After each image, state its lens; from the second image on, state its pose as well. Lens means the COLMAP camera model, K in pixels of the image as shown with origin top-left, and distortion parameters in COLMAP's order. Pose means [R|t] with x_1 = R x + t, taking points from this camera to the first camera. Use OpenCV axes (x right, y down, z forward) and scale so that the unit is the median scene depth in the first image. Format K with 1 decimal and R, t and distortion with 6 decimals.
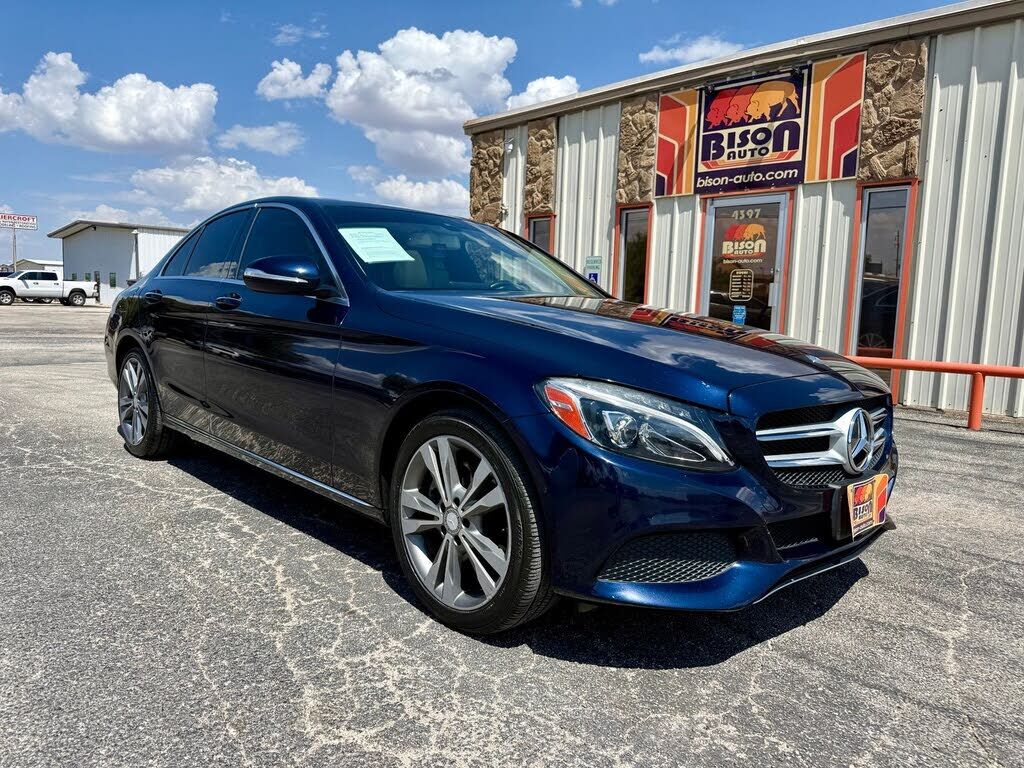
lens RADIAL K [[725.1, 0, 505.9], [0, 725.1, 383.6], [0, 0, 1]] dist [0.008957, -0.011930]
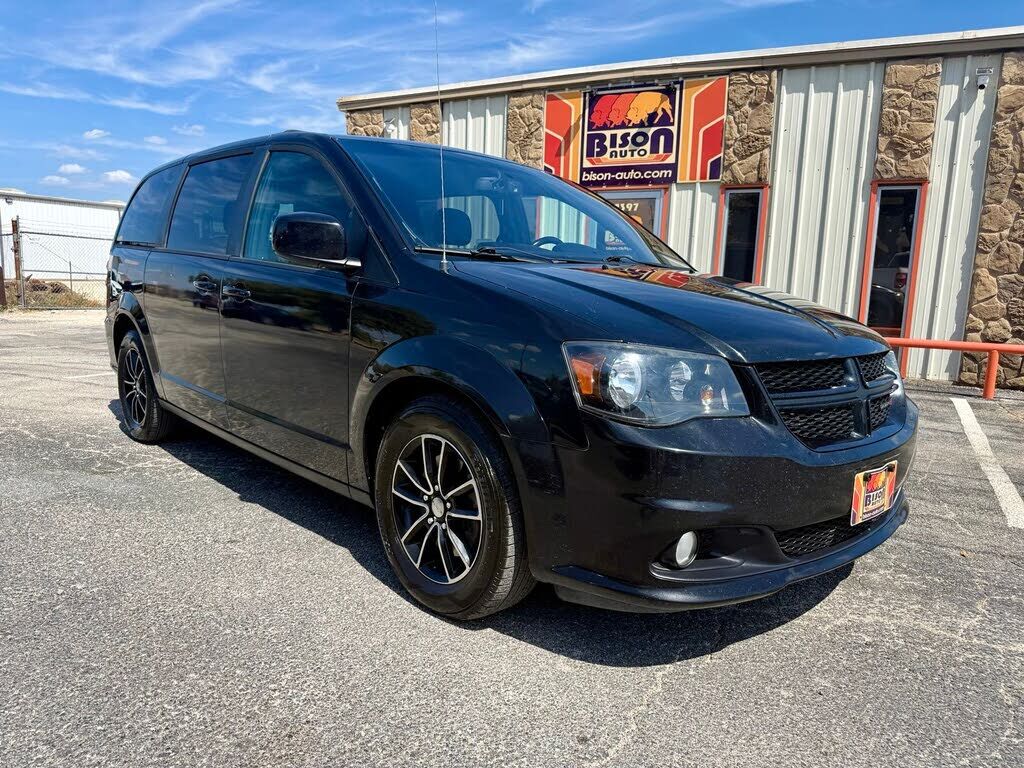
lens RADIAL K [[725.1, 0, 505.3], [0, 725.1, 398.8], [0, 0, 1]] dist [0.008957, -0.011930]
pose [[0.953390, -0.053167, 0.297019, -0.218334], [0.033019, 0.996826, 0.072447, -0.018366], [-0.299928, -0.059263, 0.952119, -0.063468]]
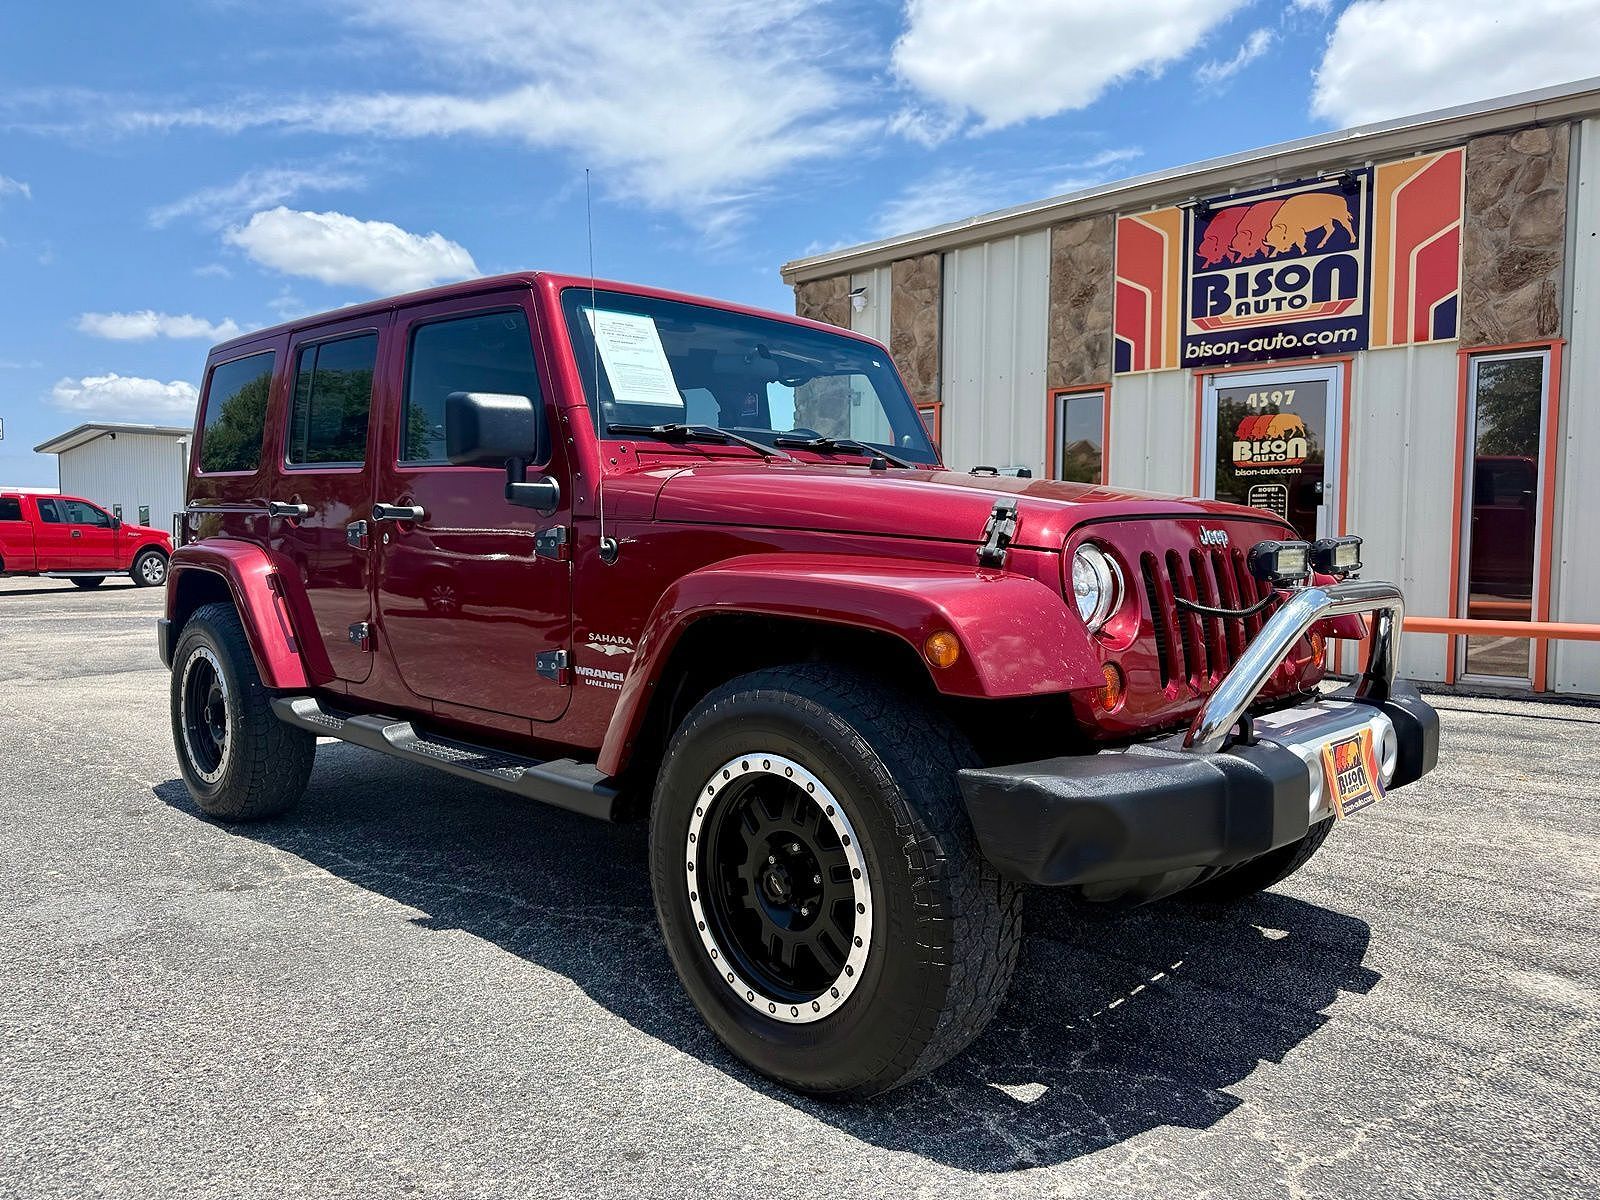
lens RADIAL K [[1132.9, 0, 790.8], [0, 1132.9, 603.5], [0, 0, 1]] dist [0.008957, -0.011930]
pose [[0.998710, -0.033160, 0.038451, -0.137862], [0.034905, 0.998349, -0.045620, -0.023542], [-0.036875, 0.046903, 0.998219, 0.029656]]
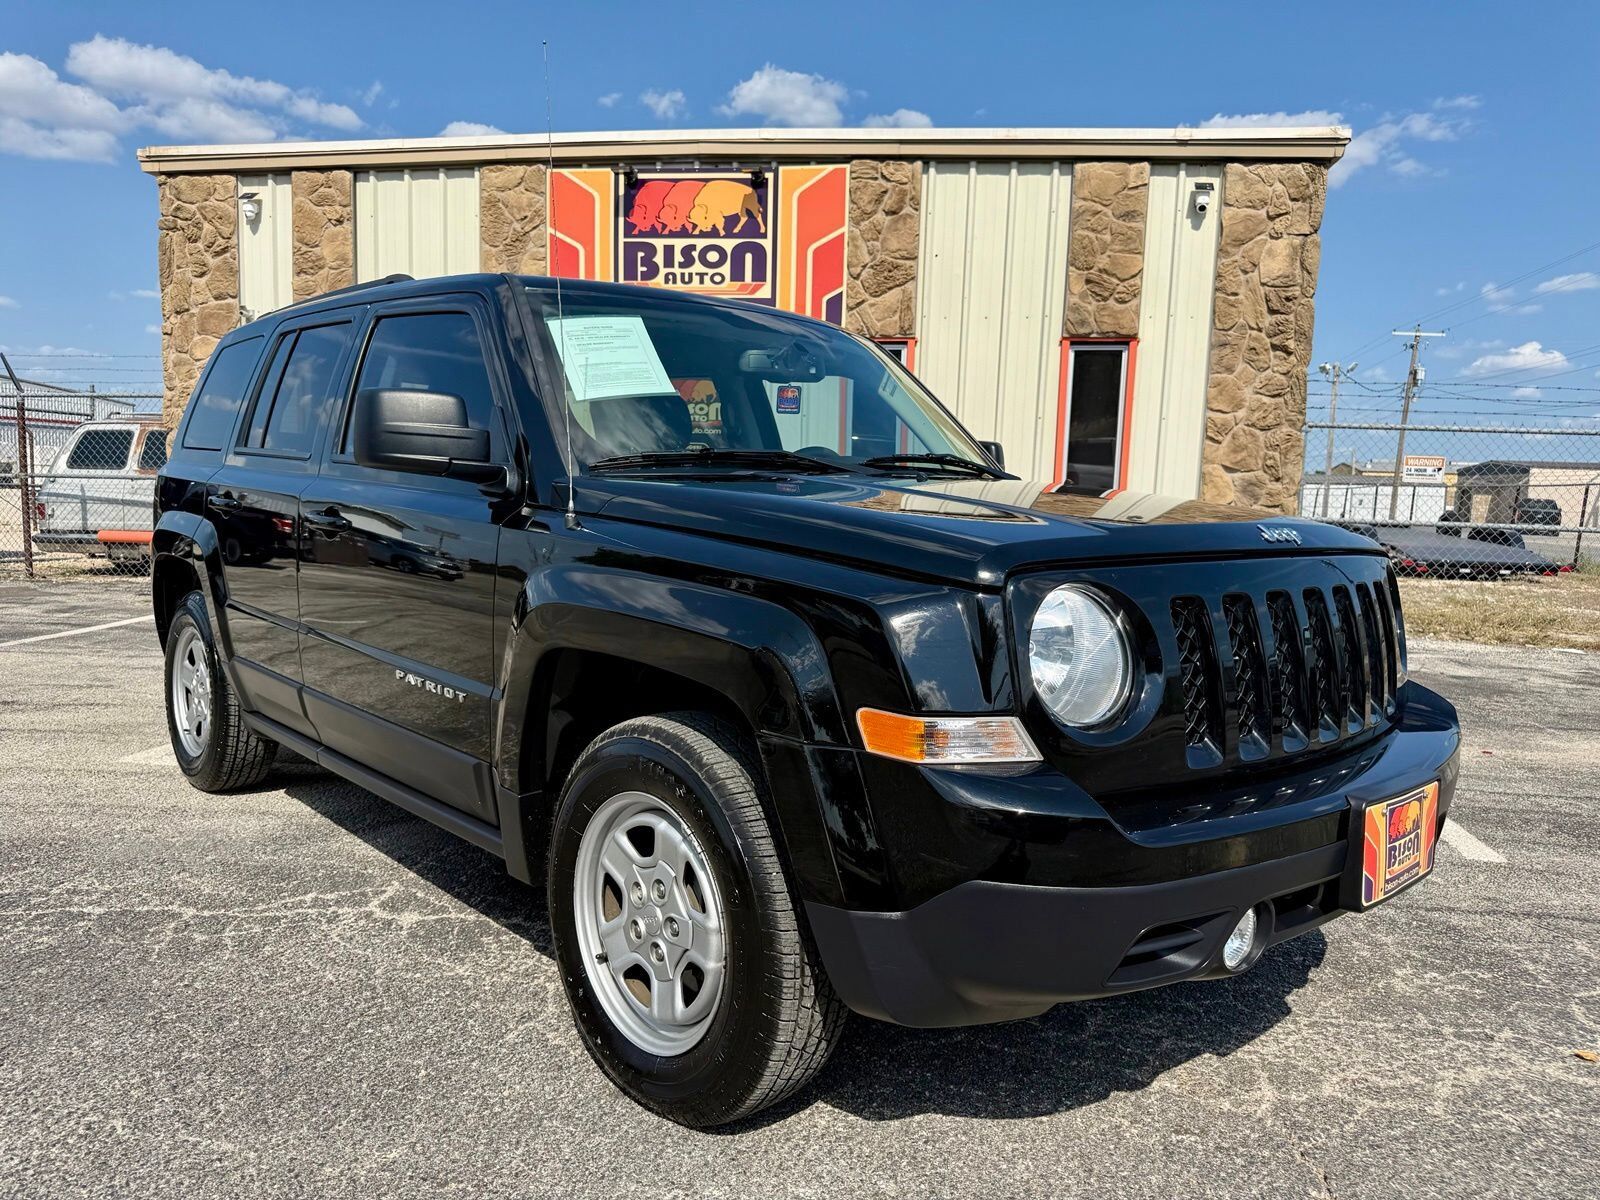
lens RADIAL K [[1132.9, 0, 794.2], [0, 1132.9, 633.1], [0, 0, 1]] dist [0.008957, -0.011930]
pose [[0.804206, -0.088260, 0.587762, -0.269241], [0.066399, 0.996064, 0.058721, -0.032047], [-0.590631, -0.008197, 0.806900, 0.051186]]
